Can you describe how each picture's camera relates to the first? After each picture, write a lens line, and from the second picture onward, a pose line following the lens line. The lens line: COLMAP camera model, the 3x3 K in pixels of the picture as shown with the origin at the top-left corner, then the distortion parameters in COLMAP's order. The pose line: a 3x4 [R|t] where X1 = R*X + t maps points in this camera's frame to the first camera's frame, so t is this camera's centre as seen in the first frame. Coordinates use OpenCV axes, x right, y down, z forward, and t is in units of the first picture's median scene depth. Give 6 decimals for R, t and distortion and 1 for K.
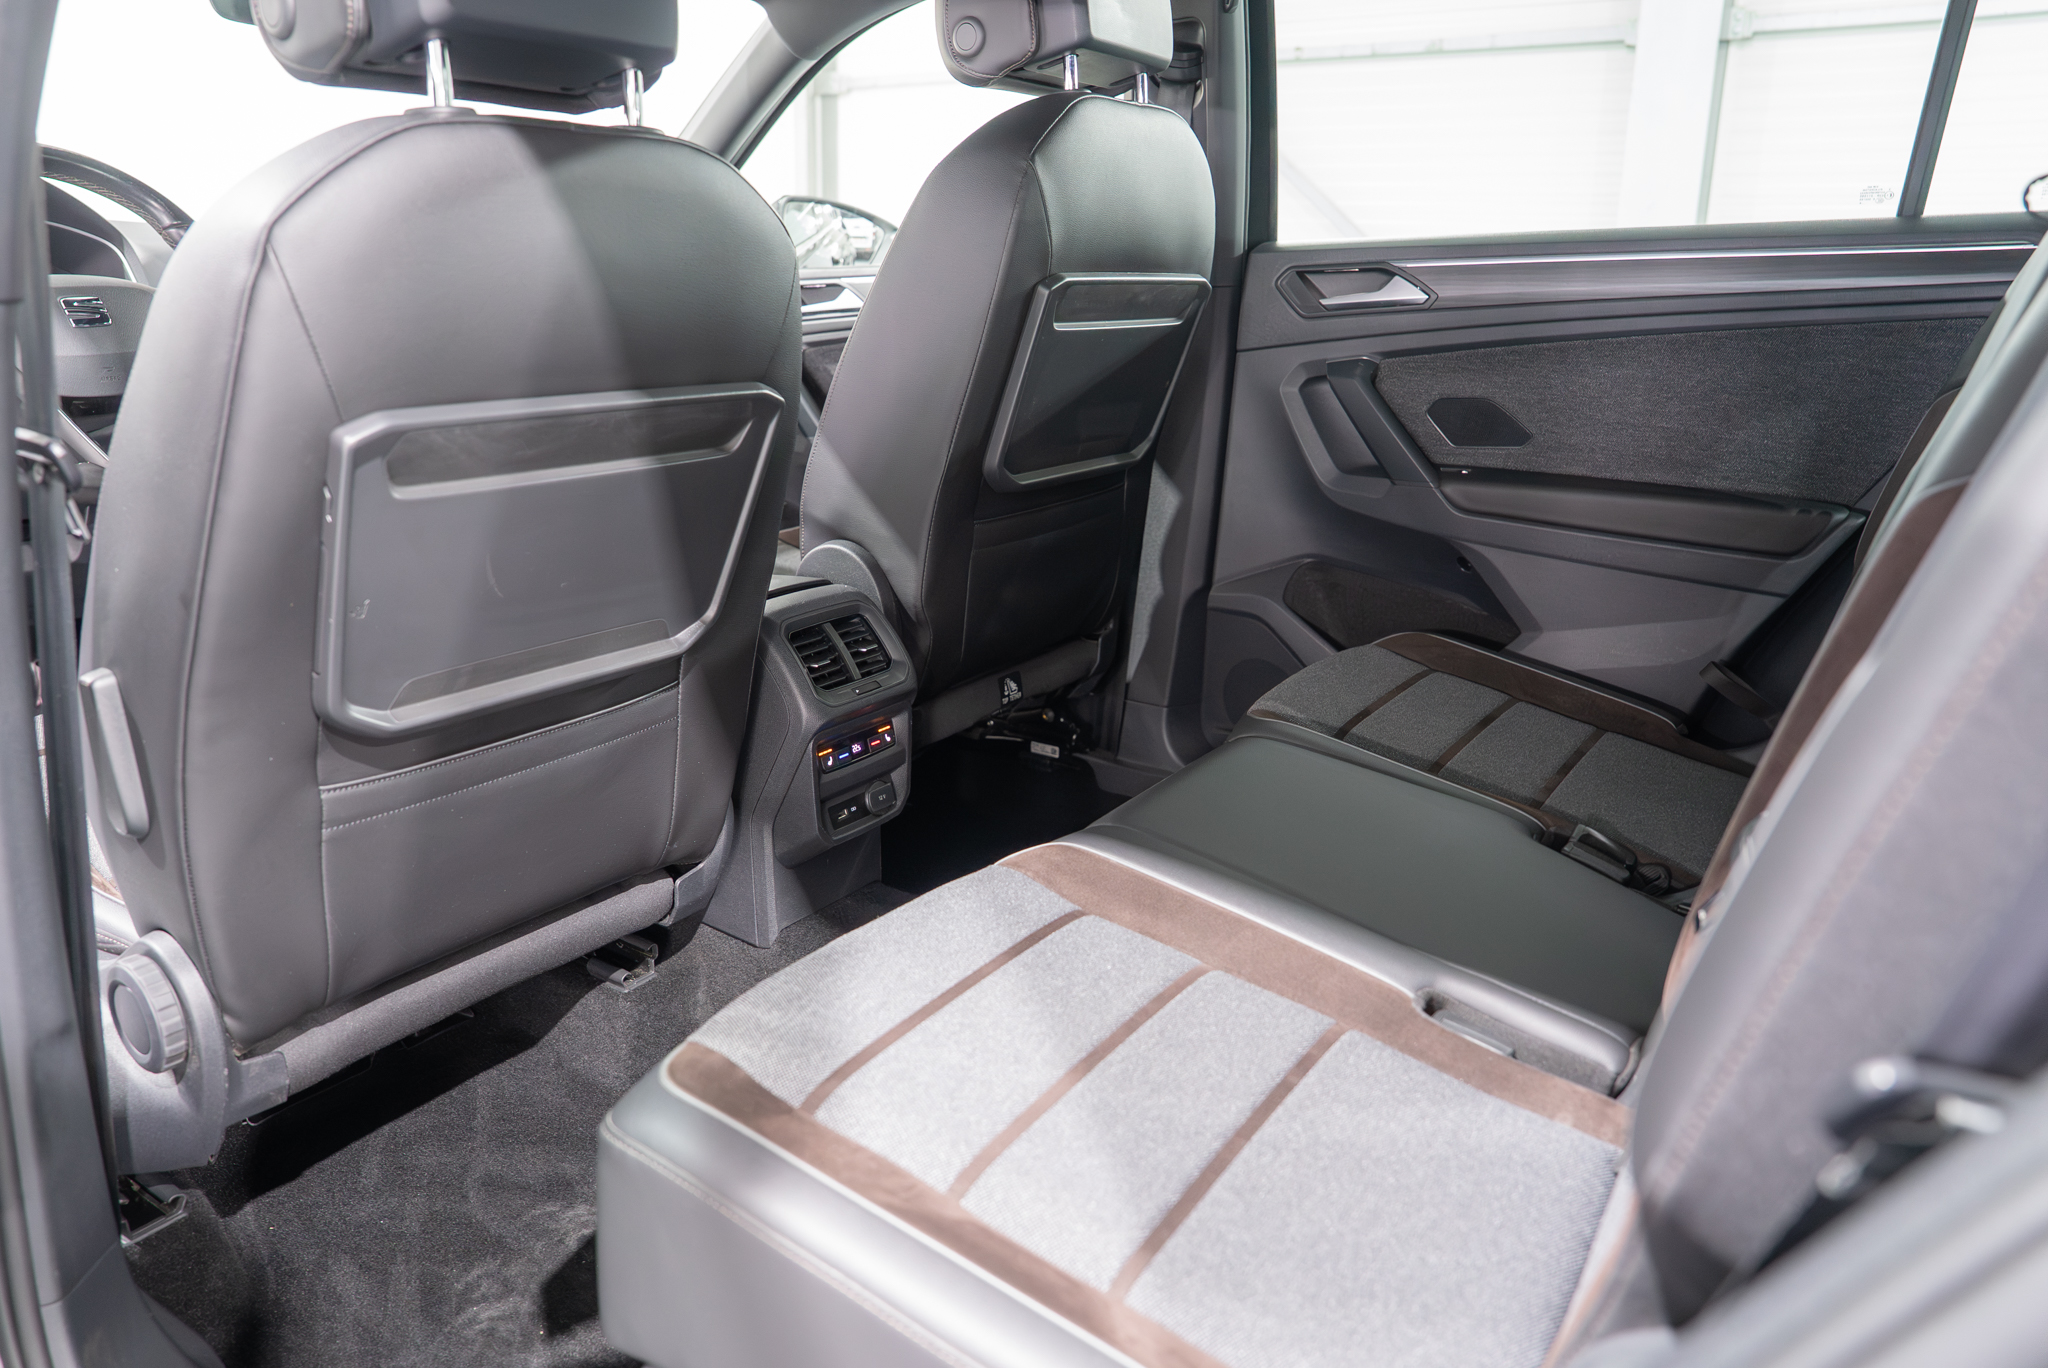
lens RADIAL K [[1371.3, 0, 1024.0], [0, 1371.3, 684.0], [0, 0, 1]] dist [-0.127006, 0.083494]
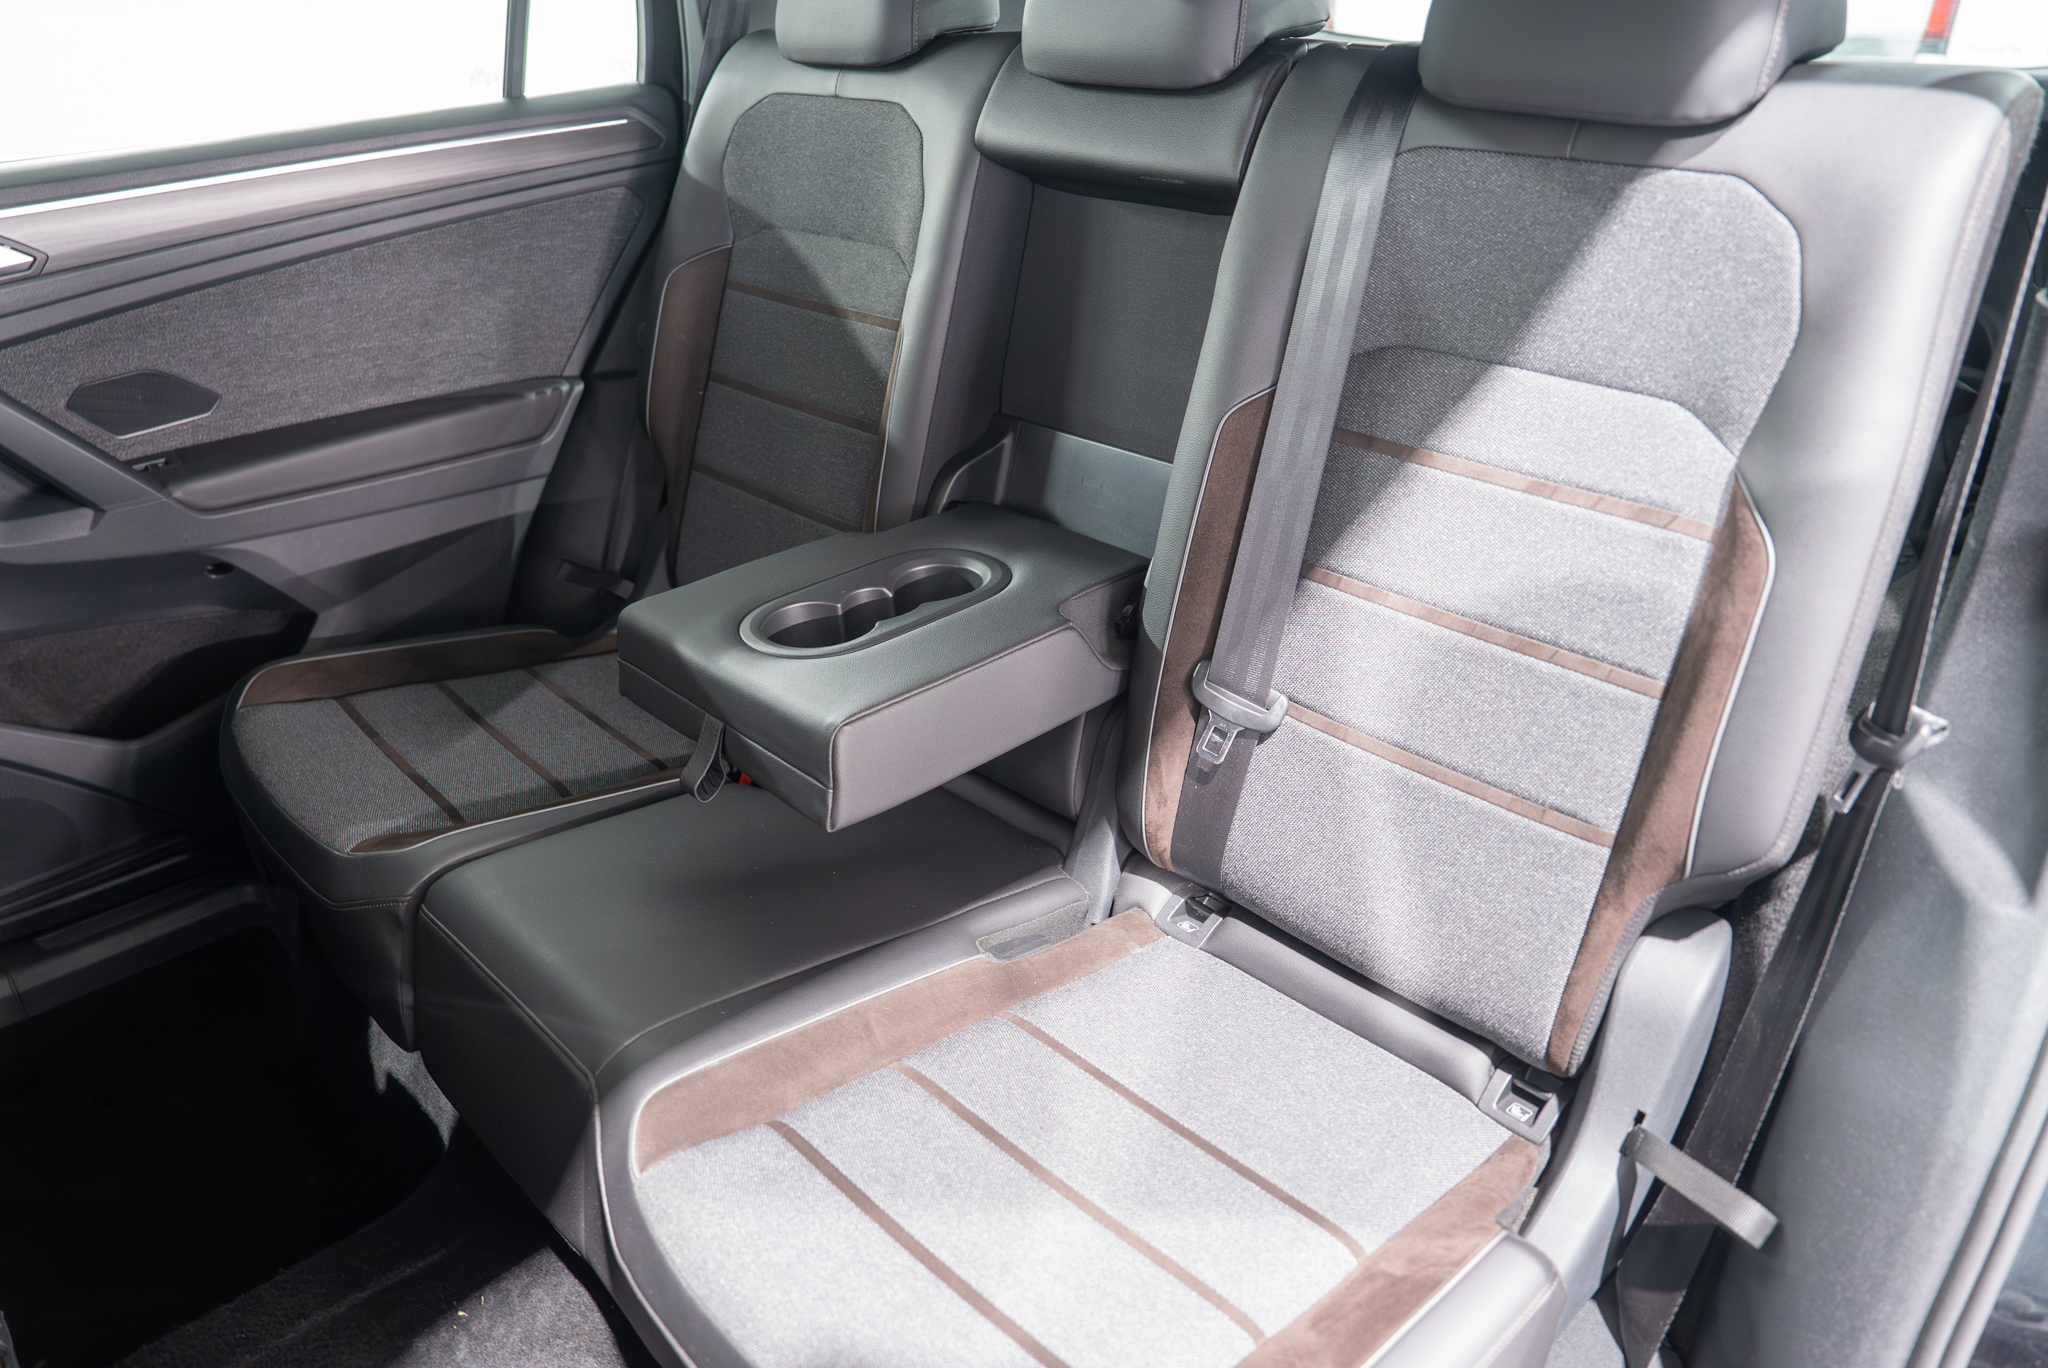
lens RADIAL K [[1374.1, 0, 1028.3], [0, 1374.1, 679.8], [0, 0, 1]] dist [-0.127605, 0.085332]
pose [[0.229093, -0.454265, 0.860906, -0.330796], [0.292345, 0.875707, 0.384280, -0.226111], [-0.928467, 0.163646, 0.333421, 0.328400]]
